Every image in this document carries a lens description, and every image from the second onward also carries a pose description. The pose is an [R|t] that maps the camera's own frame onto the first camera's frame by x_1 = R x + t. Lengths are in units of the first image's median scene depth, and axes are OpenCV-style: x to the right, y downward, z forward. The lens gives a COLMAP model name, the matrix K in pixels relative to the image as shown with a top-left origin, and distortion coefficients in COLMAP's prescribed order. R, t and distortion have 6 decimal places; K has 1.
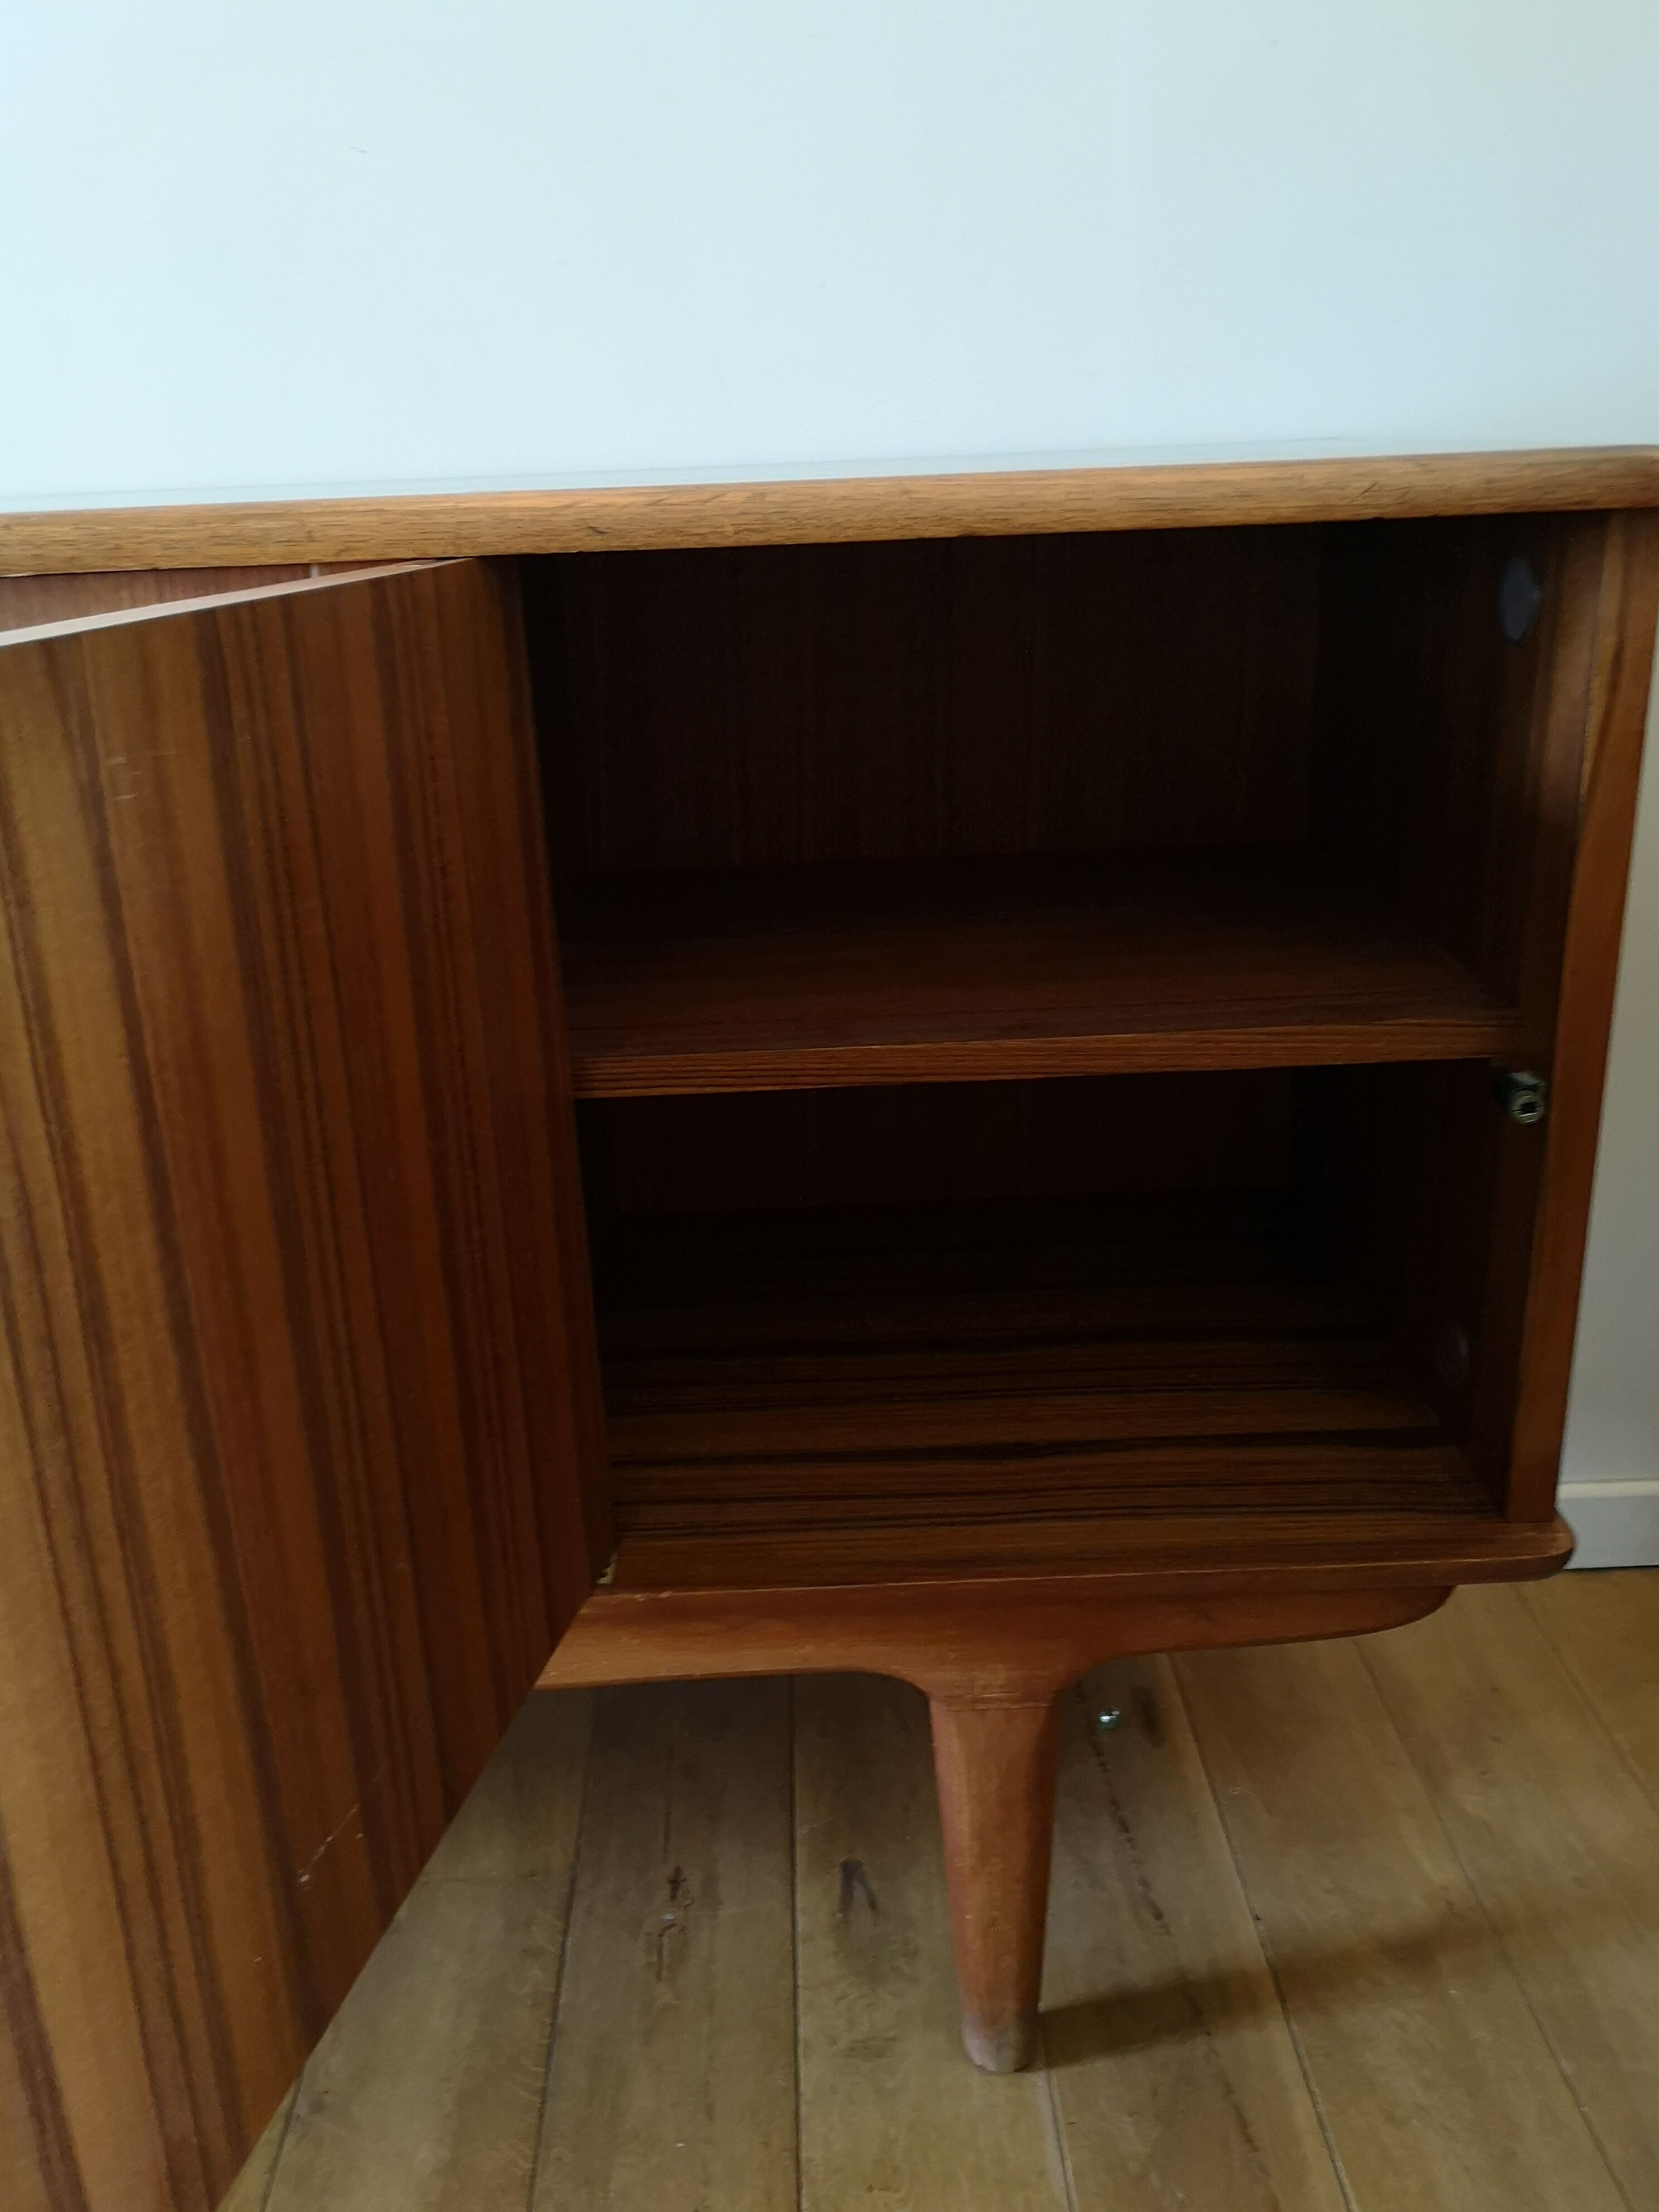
lens RADIAL K [[1788.6, 0, 829.5], [0, 1788.6, 1106.0], [0, 0, 1]] dist [0.003709, -0.007552]
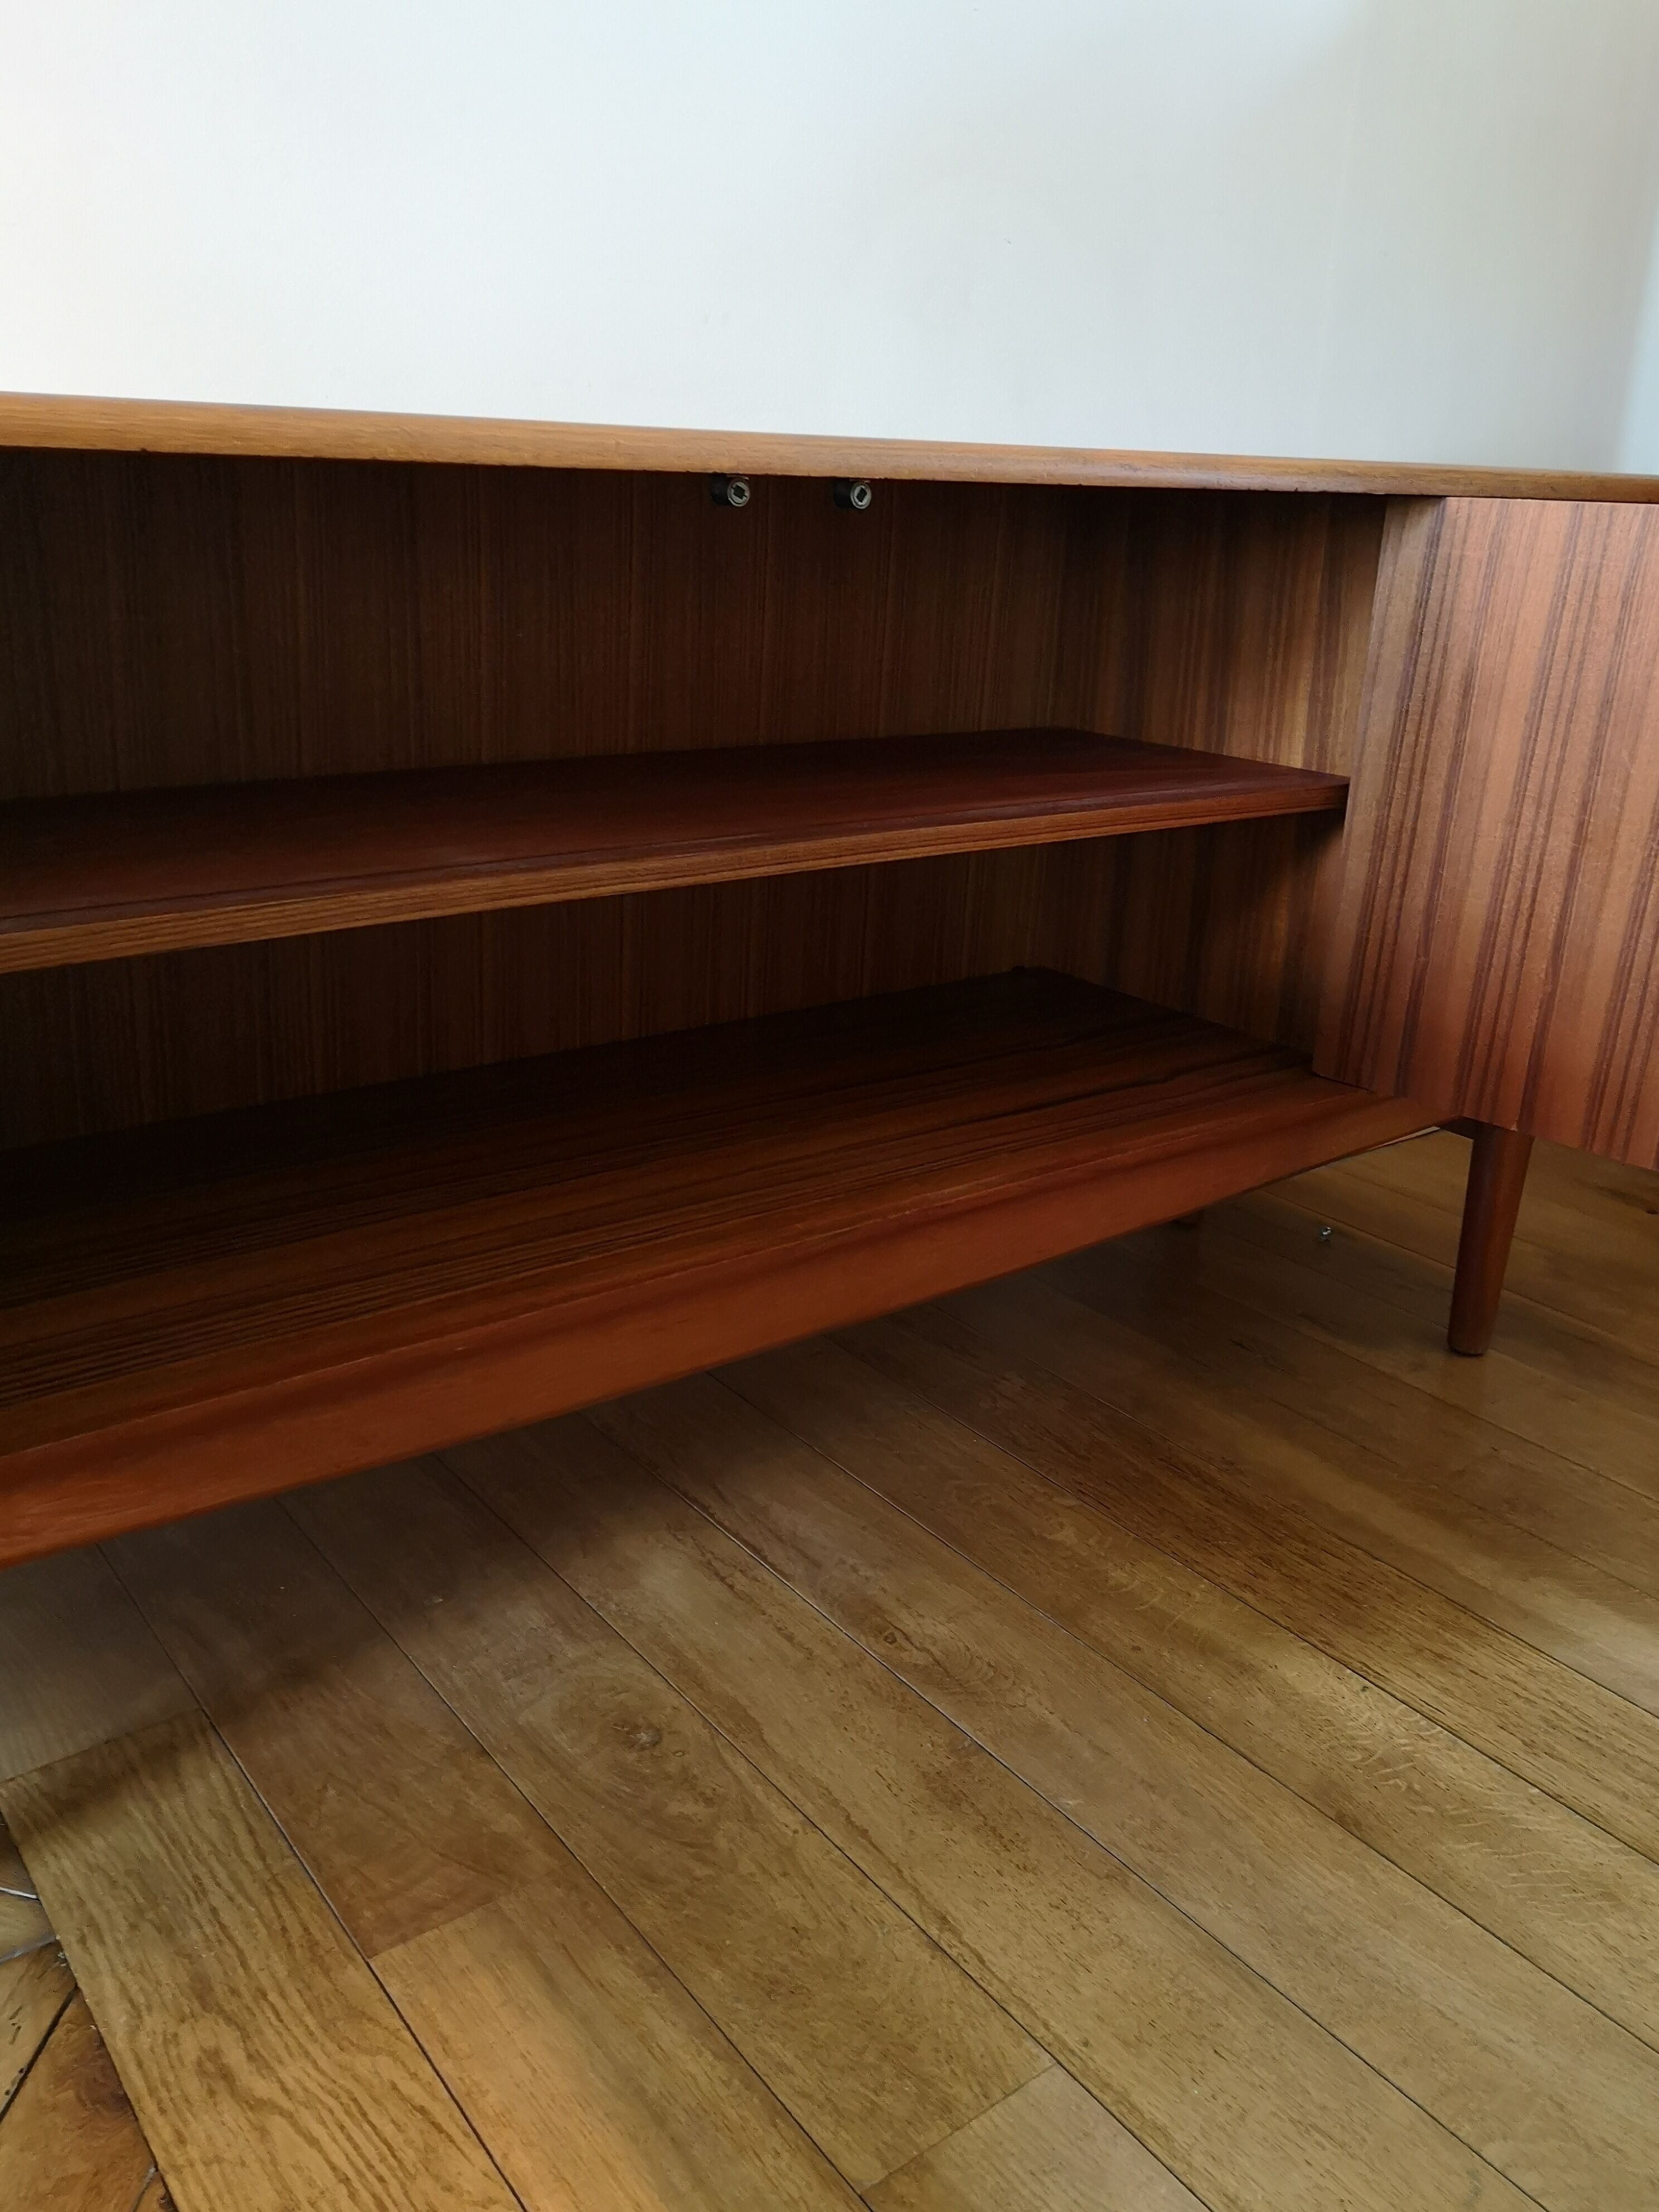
lens RADIAL K [[1788.6, 0, 829.5], [0, 1788.6, 1106.0], [0, 0, 1]] dist [0.003709, -0.007552]
pose [[0.811432, -0.134731, 0.568705, -1.512709], [0.136532, 0.989840, 0.039697, 0.128862], [-0.568276, 0.045436, 0.821583, -0.149432]]
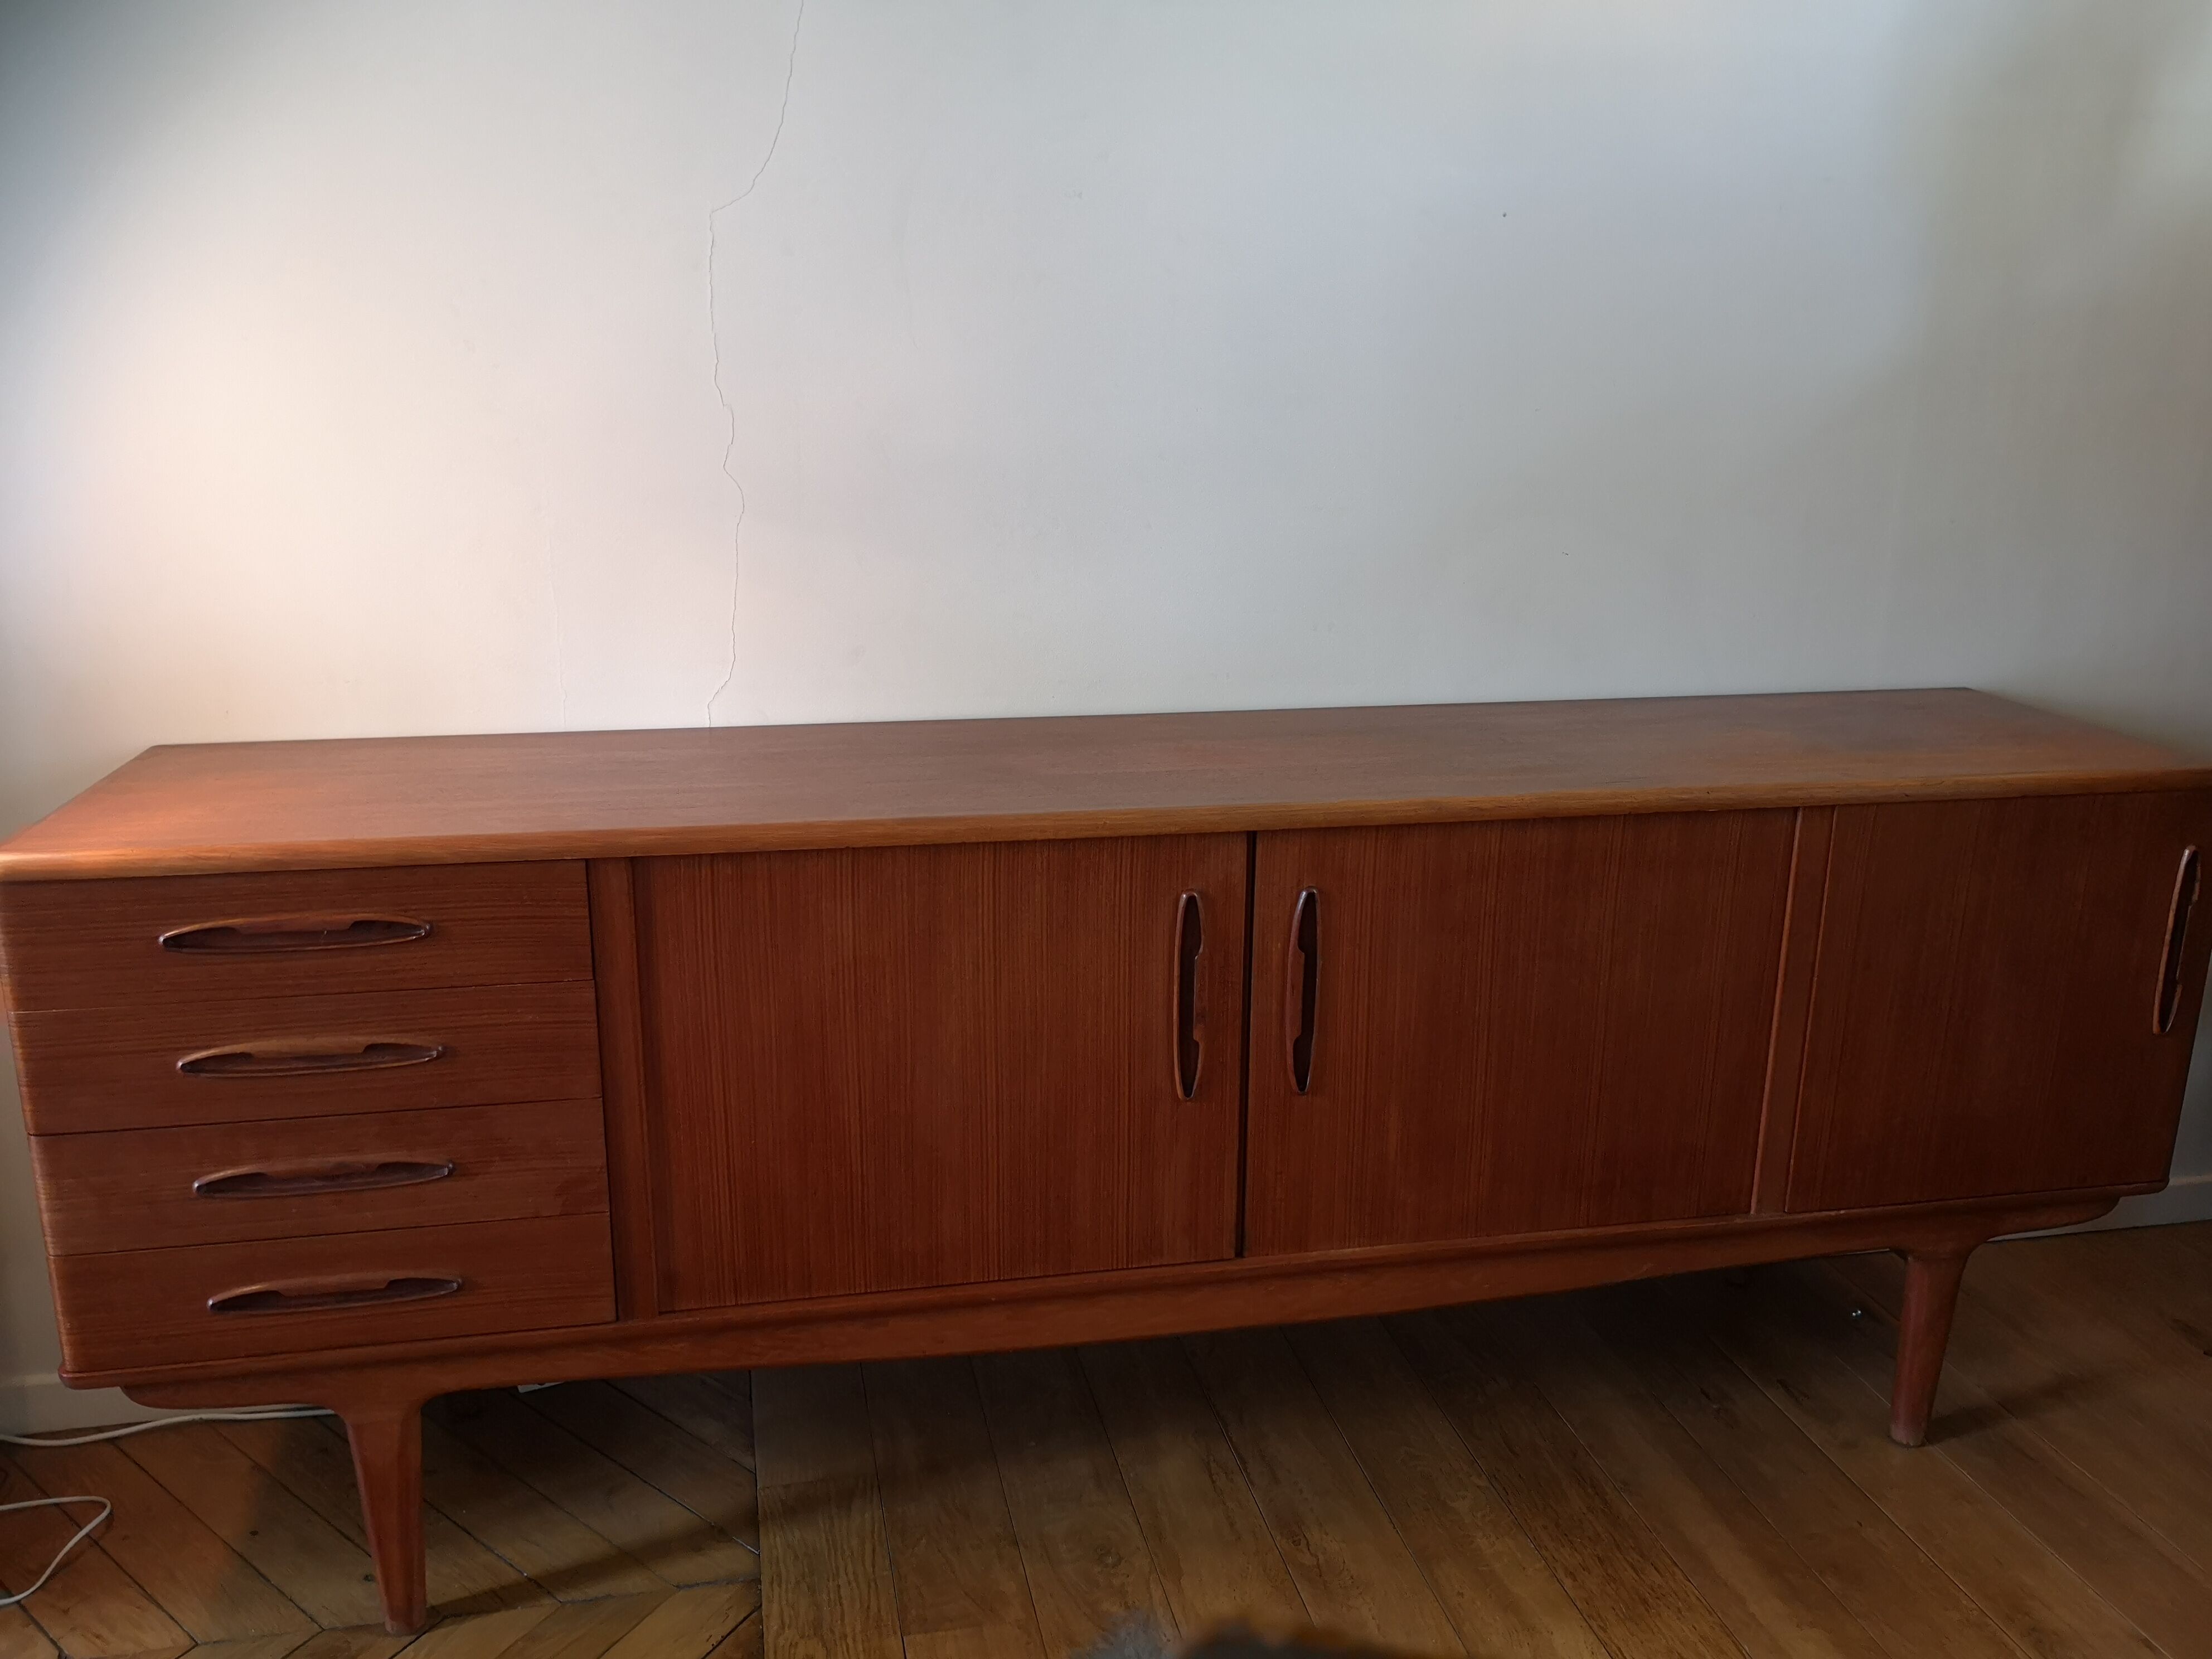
lens RADIAL K [[1788.6, 0, 1101.5], [0, 1788.6, 843.8], [0, 0, 1]] dist [0.003709, -0.007552]
pose [[0.982499, -0.003993, 0.186226, -1.336087], [0.016104, 0.997848, -0.063565, -0.075711], [-0.185571, 0.065452, 0.980449, -1.052213]]
